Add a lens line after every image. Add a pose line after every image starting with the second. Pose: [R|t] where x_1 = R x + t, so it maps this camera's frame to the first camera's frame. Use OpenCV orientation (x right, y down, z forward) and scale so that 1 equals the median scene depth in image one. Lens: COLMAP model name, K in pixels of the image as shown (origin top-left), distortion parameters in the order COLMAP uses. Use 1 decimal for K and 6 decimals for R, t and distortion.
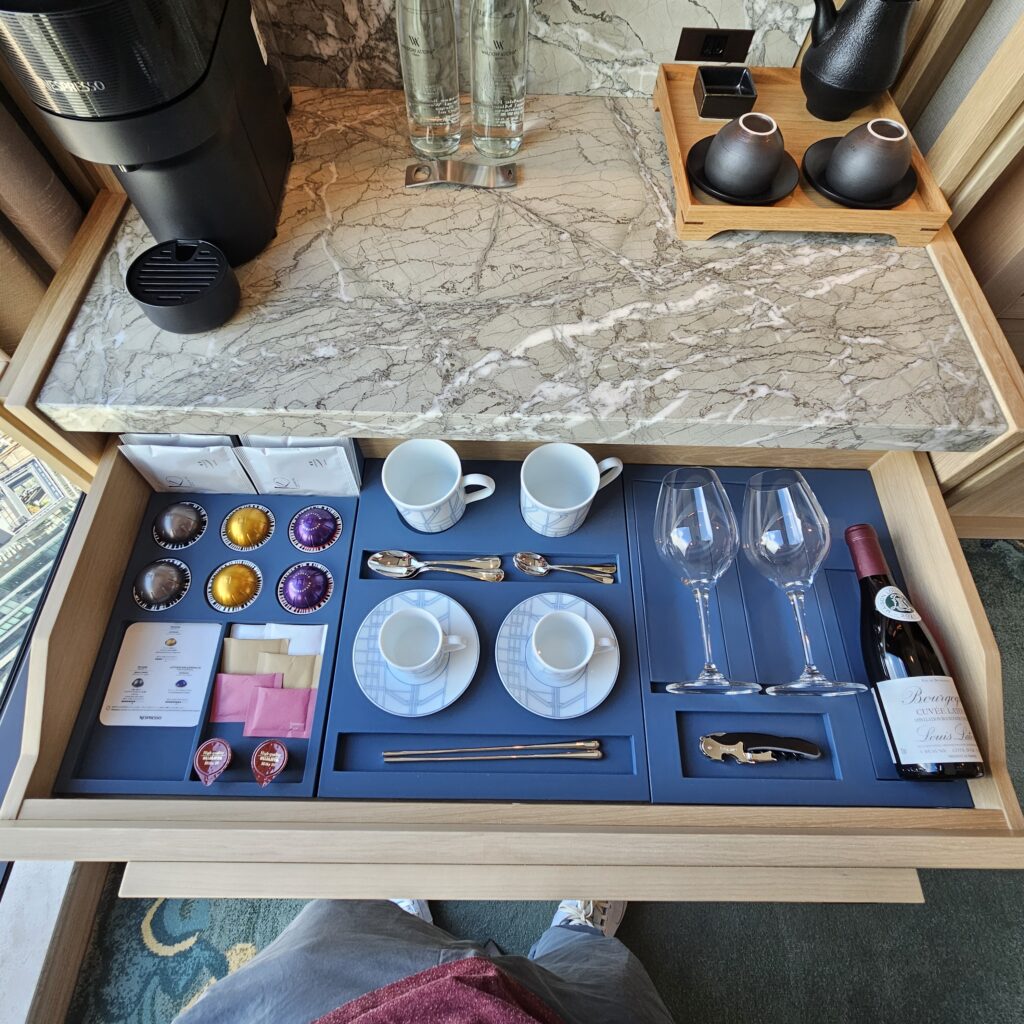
lens RADIAL K [[563.9, 0, 508.5], [0, 563.9, 514.7], [0, 0, 1]] dist [-0.001438, 0.000207]
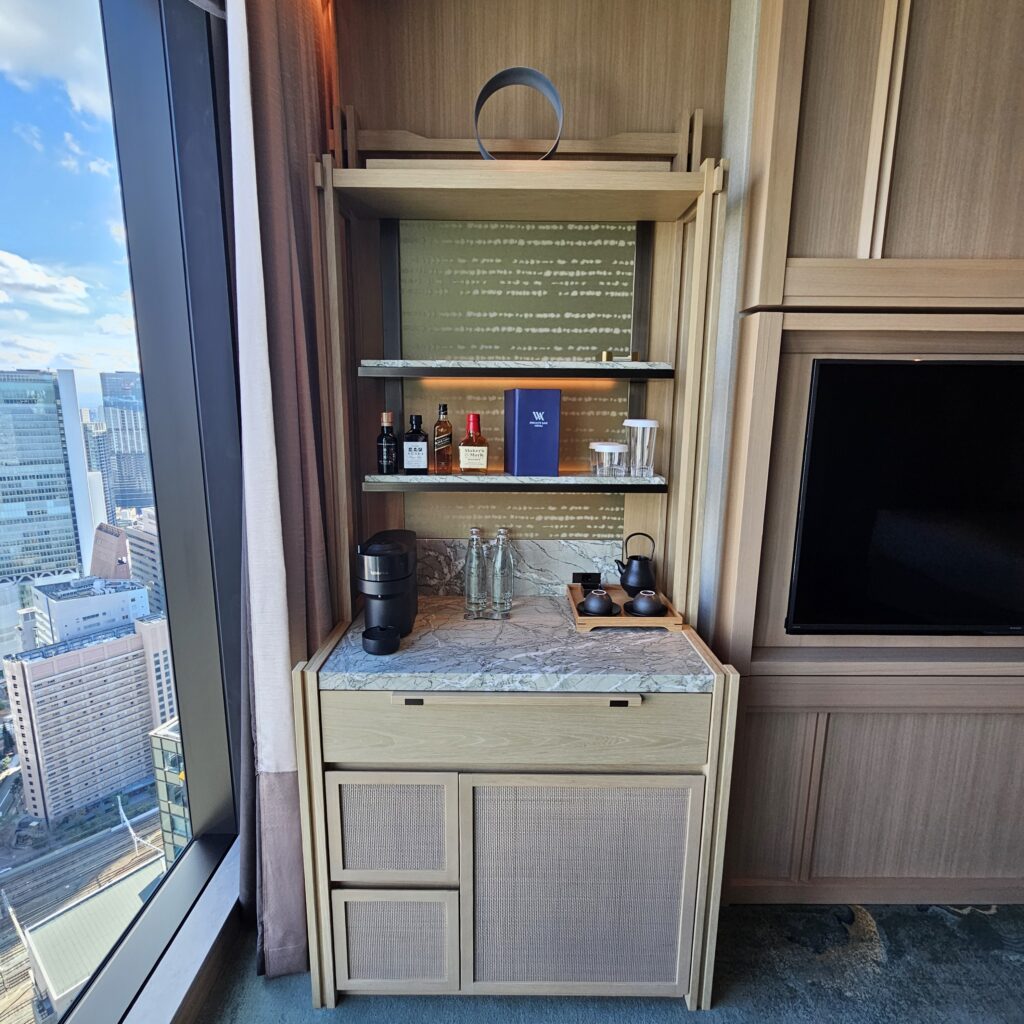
lens RADIAL K [[563.9, 0, 510.7], [0, 563.9, 507.3], [0, 0, 1]] dist [-0.001438, 0.000207]
pose [[0.999707, -0.016758, 0.017475, -0.017923], [0.024038, 0.600608, -0.799182, 1.138556], [0.002897, 0.799368, 0.600835, -0.892845]]
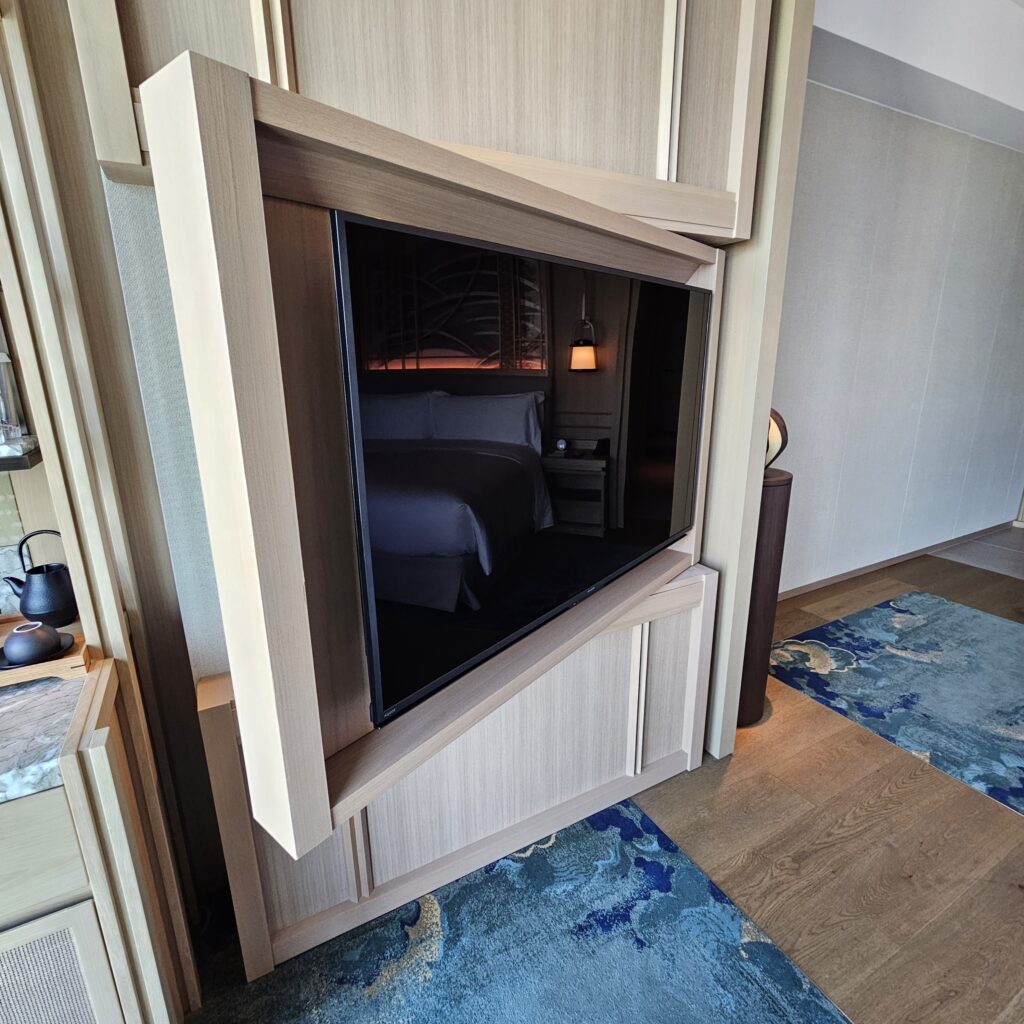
lens RADIAL K [[563.9, 0, 503.0], [0, 563.9, 510.0], [0, 0, 1]] dist [-0.001438, 0.000207]
pose [[0.872149, -0.158278, 0.462929, 1.146867], [0.449576, 0.632495, -0.630739, 0.783799], [-0.192968, 0.758221, 0.622788, -0.590621]]
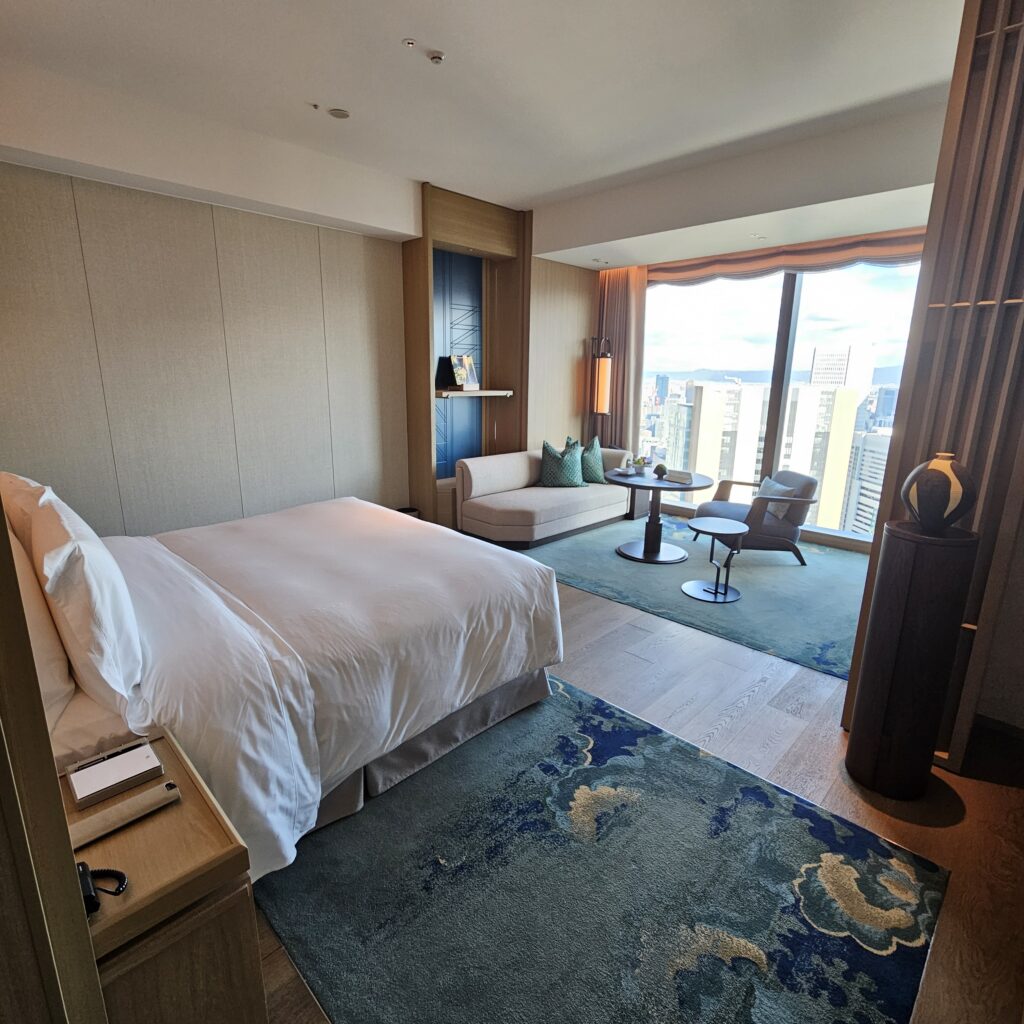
lens RADIAL K [[563.9, 0, 511.5], [0, 563.9, 511.7], [0, 0, 1]] dist [-0.001438, 0.000207]
pose [[-0.686534, 0.148809, -0.711707, 8.119416], [-0.659523, 0.284636, 0.695709, -1.560394], [0.306105, 0.947015, -0.097269, 0.587789]]
